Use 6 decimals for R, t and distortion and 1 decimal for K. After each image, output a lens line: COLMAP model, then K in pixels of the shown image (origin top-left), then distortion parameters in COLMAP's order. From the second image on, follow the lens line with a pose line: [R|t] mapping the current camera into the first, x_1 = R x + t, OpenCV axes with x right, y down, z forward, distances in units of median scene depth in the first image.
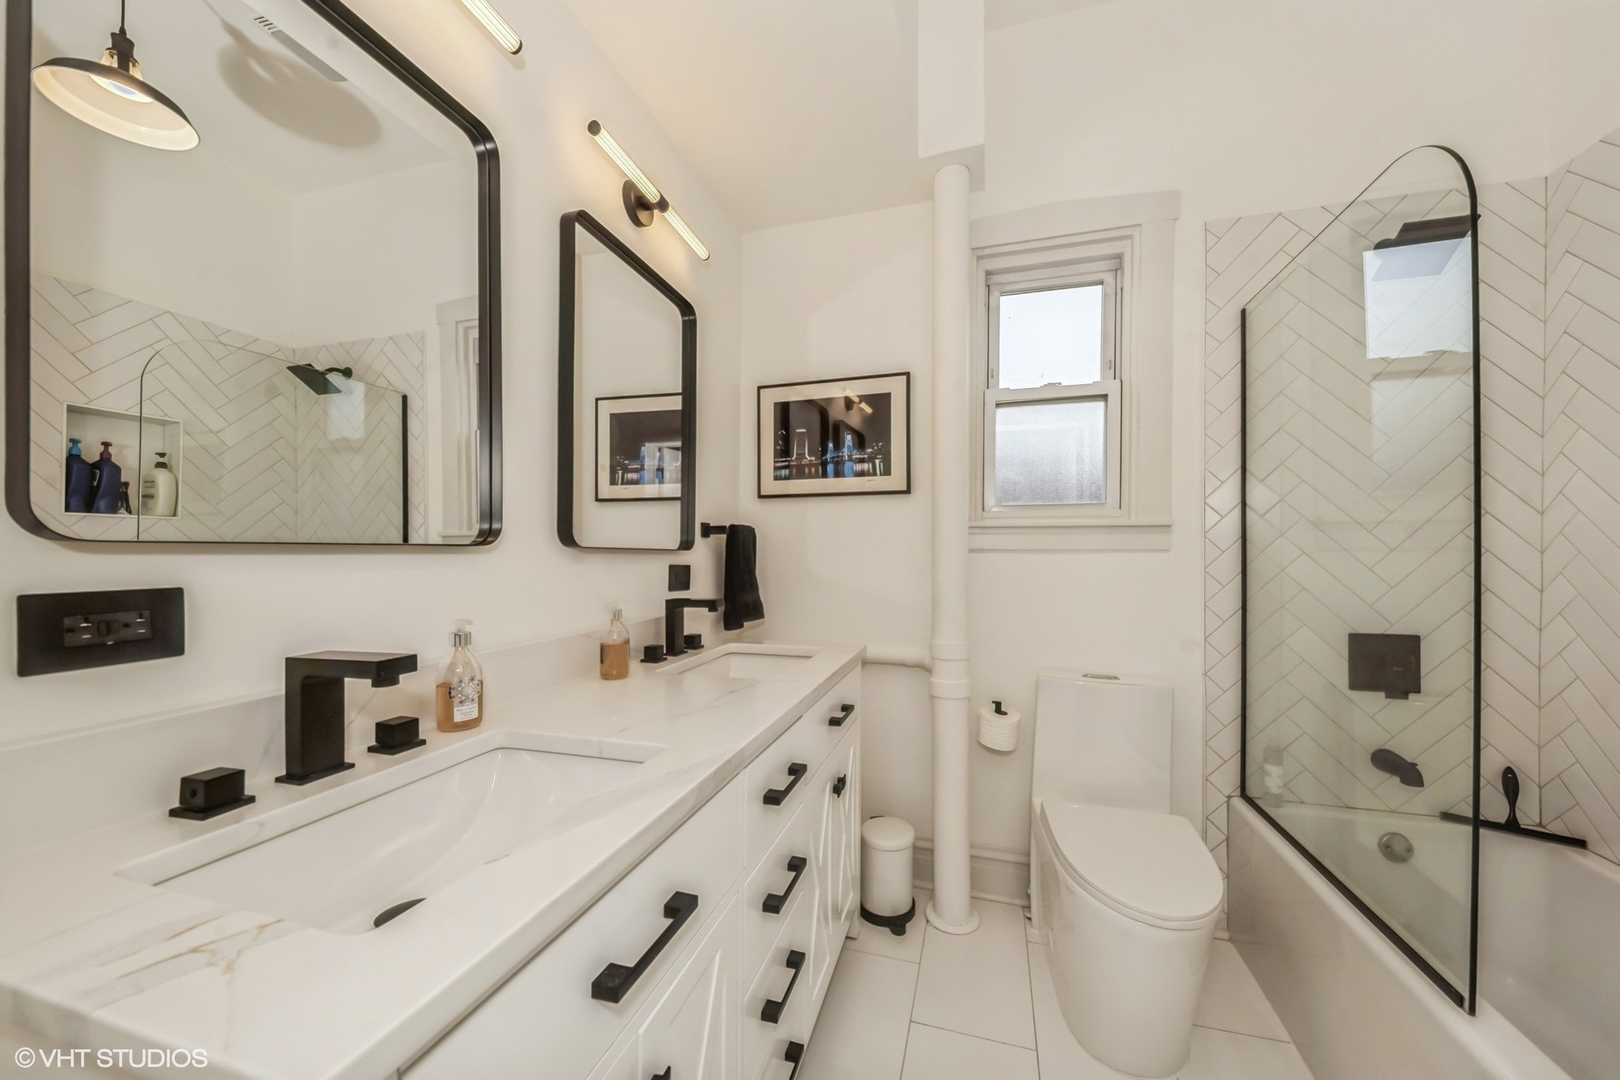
lens RADIAL K [[556.5, 0, 810.8], [0, 556.5, 554.6], [0, 0, 1]] dist [-0.000152, -0.004979]
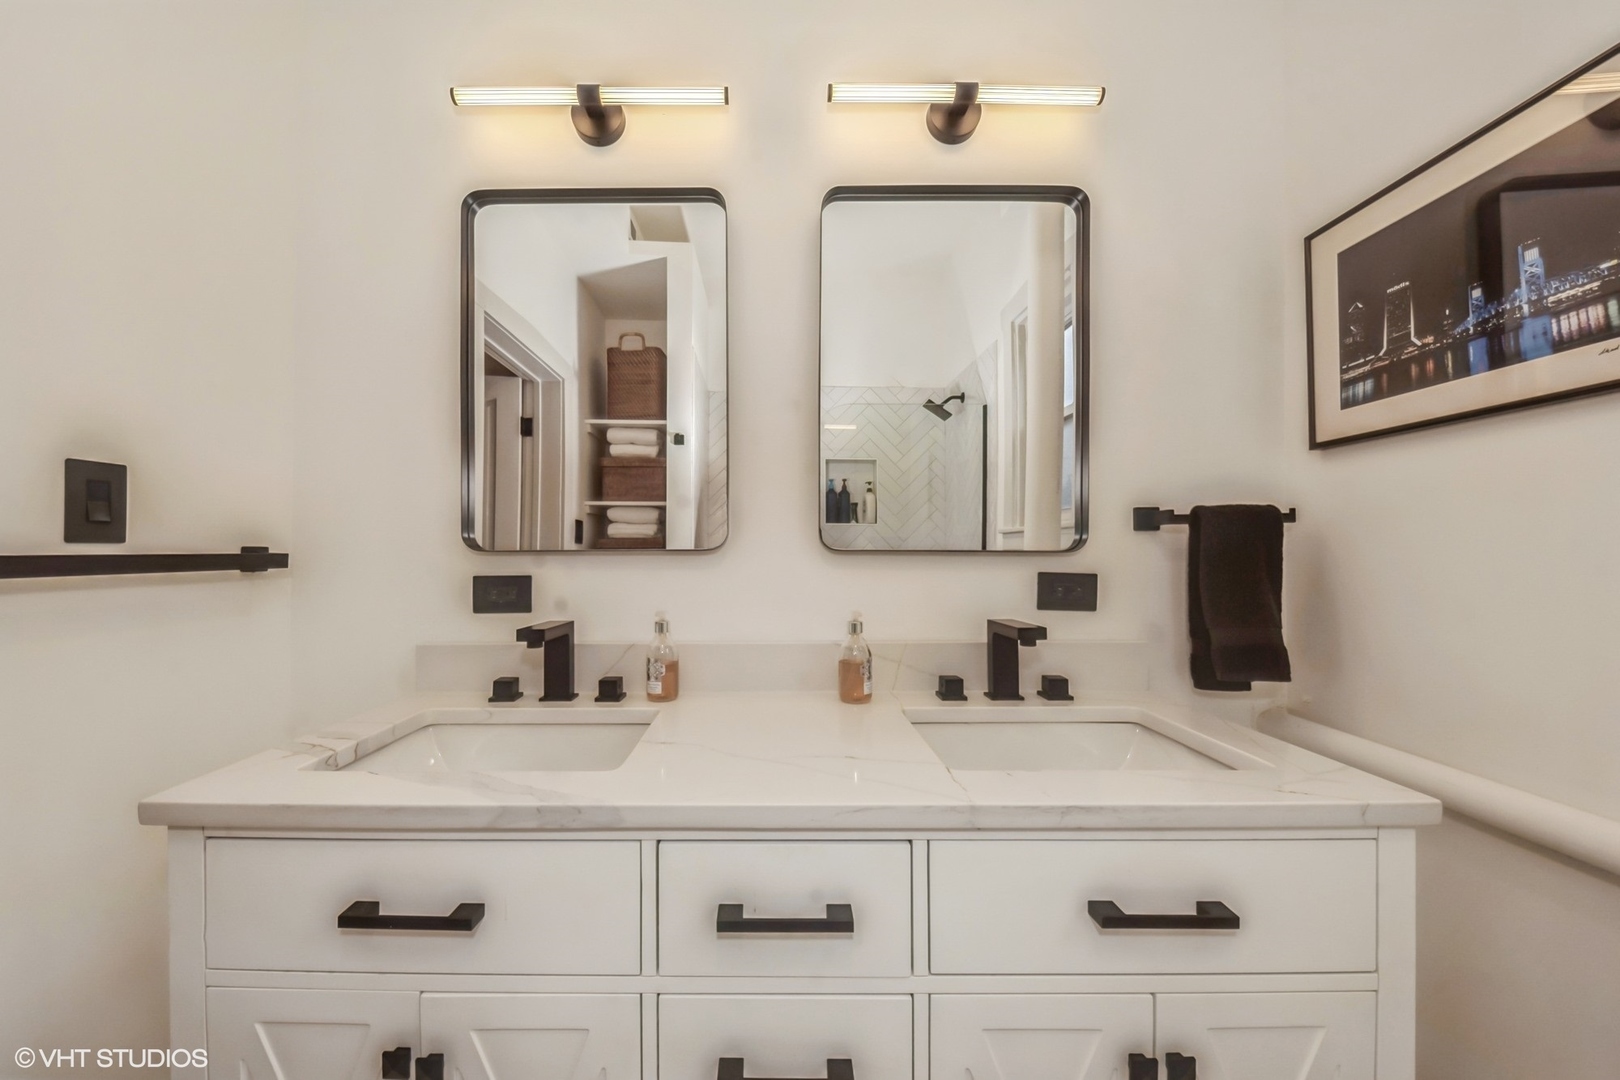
lens RADIAL K [[561.4, 0, 810.0], [0, 561.4, 540.0], [0, 0, 1]] dist [0.000471, -0.004991]
pose [[0.277064, -0.005331, -0.960837, 0.287109], [0.000516, 0.999985, -0.005399, -0.014969], [0.960851, 0.001000, 0.277062, 0.420454]]
